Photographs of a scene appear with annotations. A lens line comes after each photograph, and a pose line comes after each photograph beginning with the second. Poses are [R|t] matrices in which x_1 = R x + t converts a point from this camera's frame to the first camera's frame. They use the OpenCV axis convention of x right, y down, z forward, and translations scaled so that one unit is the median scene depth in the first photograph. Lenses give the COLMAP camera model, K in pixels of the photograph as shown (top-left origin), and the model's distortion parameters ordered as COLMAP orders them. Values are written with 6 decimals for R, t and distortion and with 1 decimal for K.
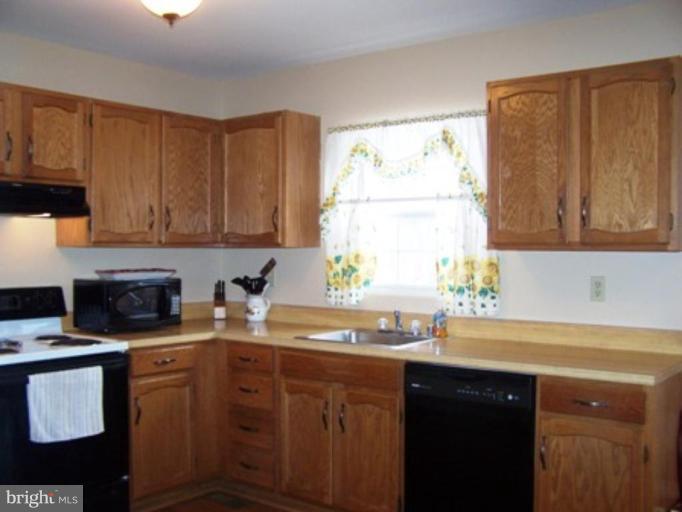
lens RADIAL K [[767.8, 0, 319.7], [0, 767.8, 259.1], [0, 0, 1]] dist [-0.090586, 0.000000]
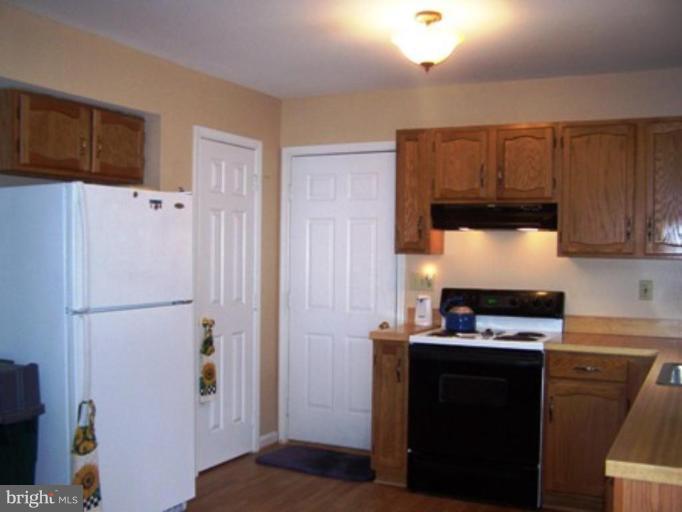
lens RADIAL K [[767.8, 0, 342.8], [0, 767.8, 254.9], [0, 0, 1]] dist [-0.090586, 0.000000]
pose [[0.240706, 0.007021, -0.970573, 0.703361], [-0.030555, 0.999533, -0.000347, -0.008971], [0.970117, 0.029739, 0.240808, 0.432115]]
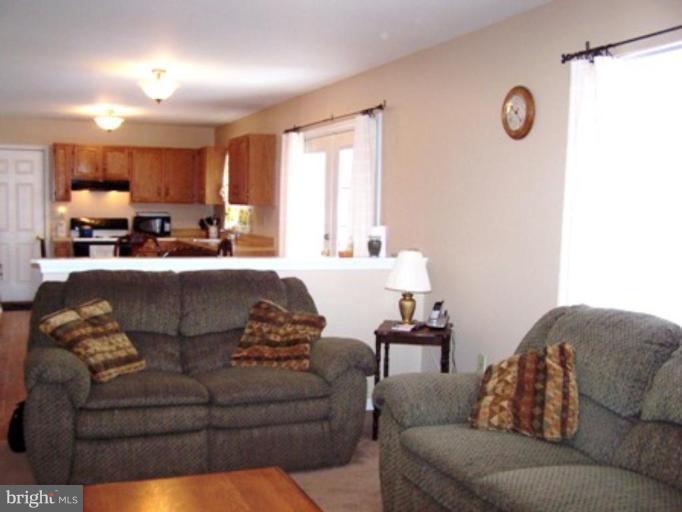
lens RADIAL K [[767.8, 0, 335.8], [0, 767.8, 255.2], [0, 0, 1]] dist [-0.090586, 0.000000]
pose [[0.881799, 0.042413, -0.469715, 1.589107], [-0.020984, 0.998490, 0.050765, 0.015565], [0.471159, -0.034908, 0.881357, -1.011391]]
